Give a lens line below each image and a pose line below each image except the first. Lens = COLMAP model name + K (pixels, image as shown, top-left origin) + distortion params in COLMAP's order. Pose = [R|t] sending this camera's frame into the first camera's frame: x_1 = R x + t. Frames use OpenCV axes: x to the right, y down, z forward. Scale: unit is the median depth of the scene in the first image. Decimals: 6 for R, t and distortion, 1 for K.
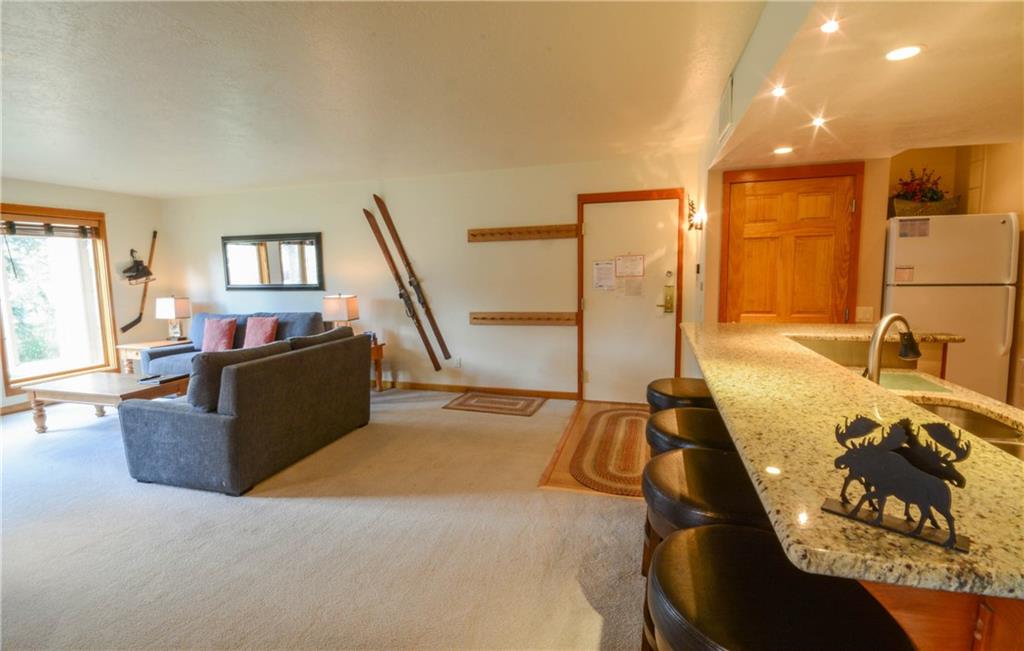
lens RADIAL K [[449.8, 0, 504.0], [0, 449.8, 312.5], [0, 0, 1]] dist [-0.003084, -0.000034]
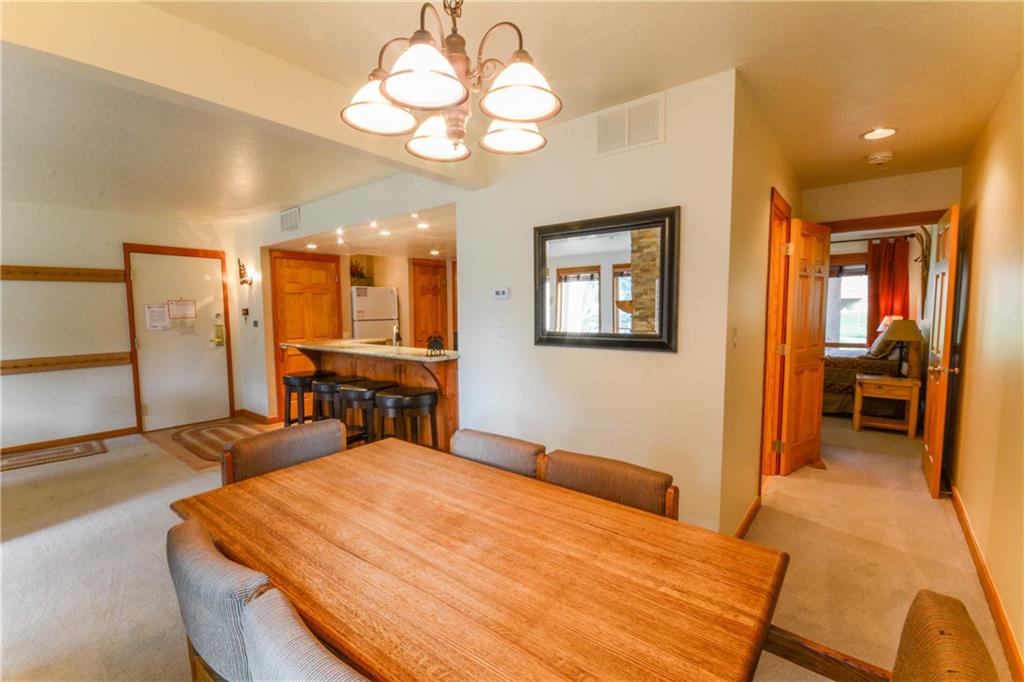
lens RADIAL K [[449.5, 0, 511.1], [0, 449.5, 347.2], [0, 0, 1]] dist [-0.004198, -0.001676]
pose [[0.369835, -0.064775, 0.926837, -0.445701], [0.089618, 0.995402, 0.033807, 0.031055], [-0.924765, 0.070558, 0.373939, -0.221258]]
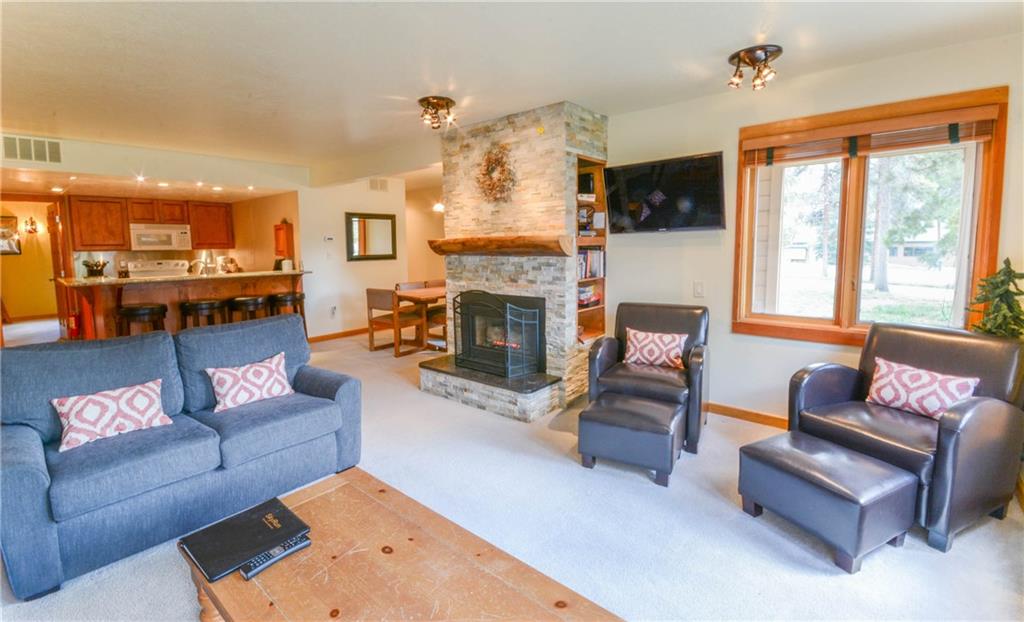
lens RADIAL K [[456.9, 0, 491.4], [0, 456.9, 283.2], [0, 0, 1]] dist [-0.005275, -0.000070]
pose [[-0.905819, -0.003949, 0.423647, -0.854272], [0.069858, 0.984877, 0.158546, -0.068965], [-0.417866, 0.173209, -0.891845, 0.965195]]
